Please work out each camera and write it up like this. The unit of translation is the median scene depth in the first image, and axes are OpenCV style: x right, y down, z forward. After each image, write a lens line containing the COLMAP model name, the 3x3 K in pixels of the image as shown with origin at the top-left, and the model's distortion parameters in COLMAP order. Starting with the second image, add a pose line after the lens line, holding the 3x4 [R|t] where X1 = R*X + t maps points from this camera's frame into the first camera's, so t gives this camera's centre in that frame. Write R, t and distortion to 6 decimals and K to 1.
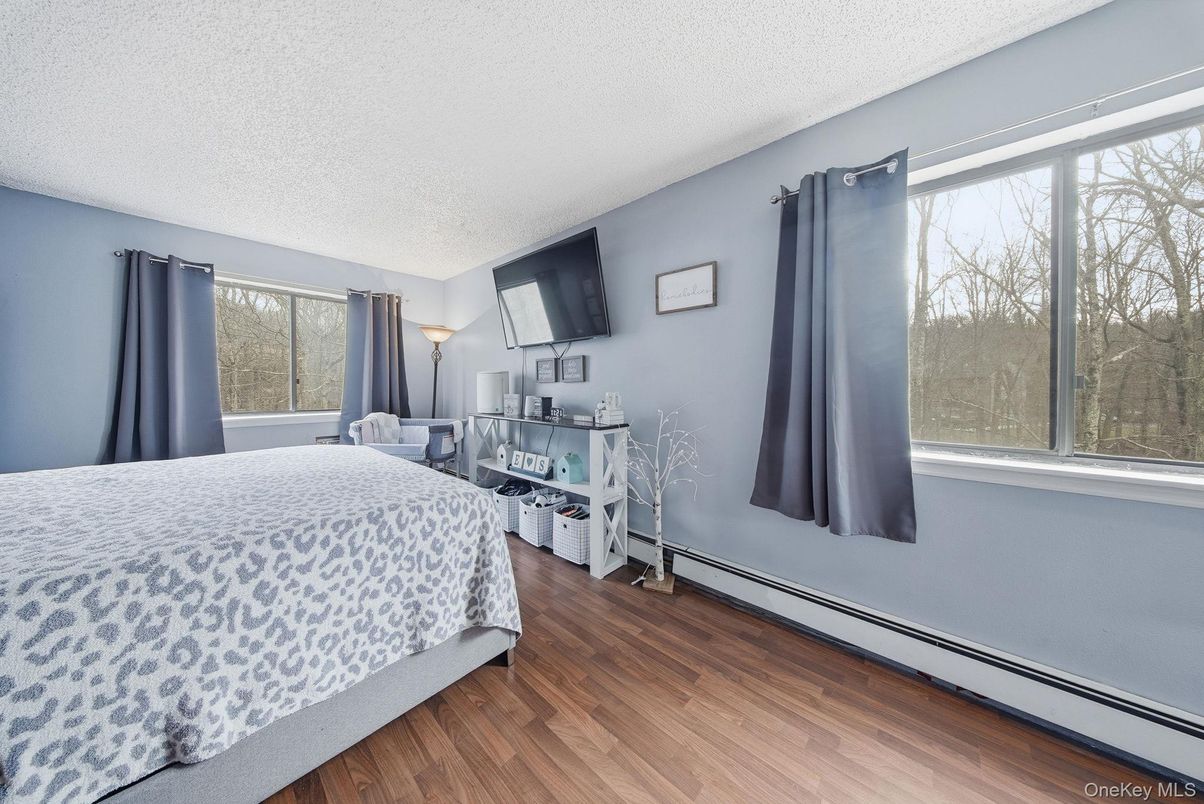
lens RADIAL K [[361.5, 0, 597.1], [0, 361.5, 392.4], [0, 0, 1]] dist [-0.000192, -0.001411]
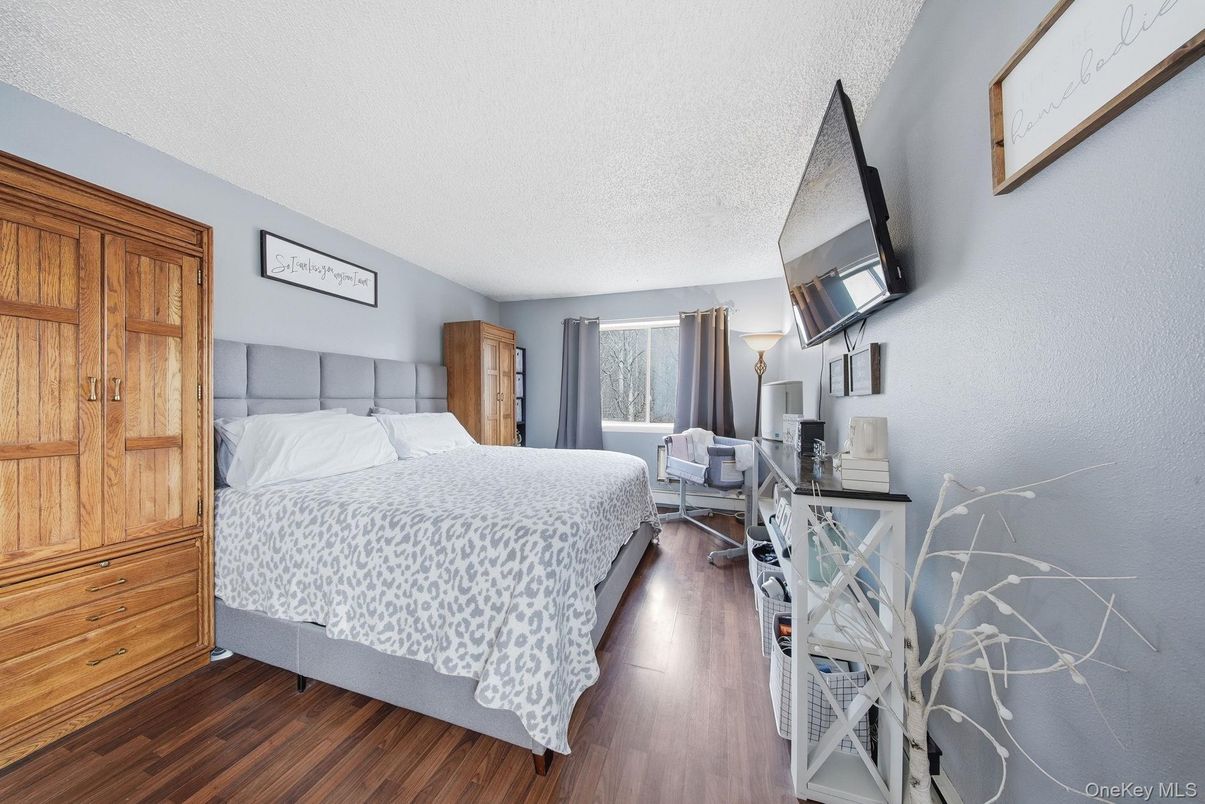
lens RADIAL K [[361.8, 0, 603.7], [0, 361.8, 404.0], [0, 0, 1]] dist [-0.000192, -0.001411]
pose [[0.420780, 0.006353, -0.907140, 0.315374], [-0.016596, 0.999862, -0.000696, -0.010228], [0.907011, 0.015347, 0.420828, 0.514274]]
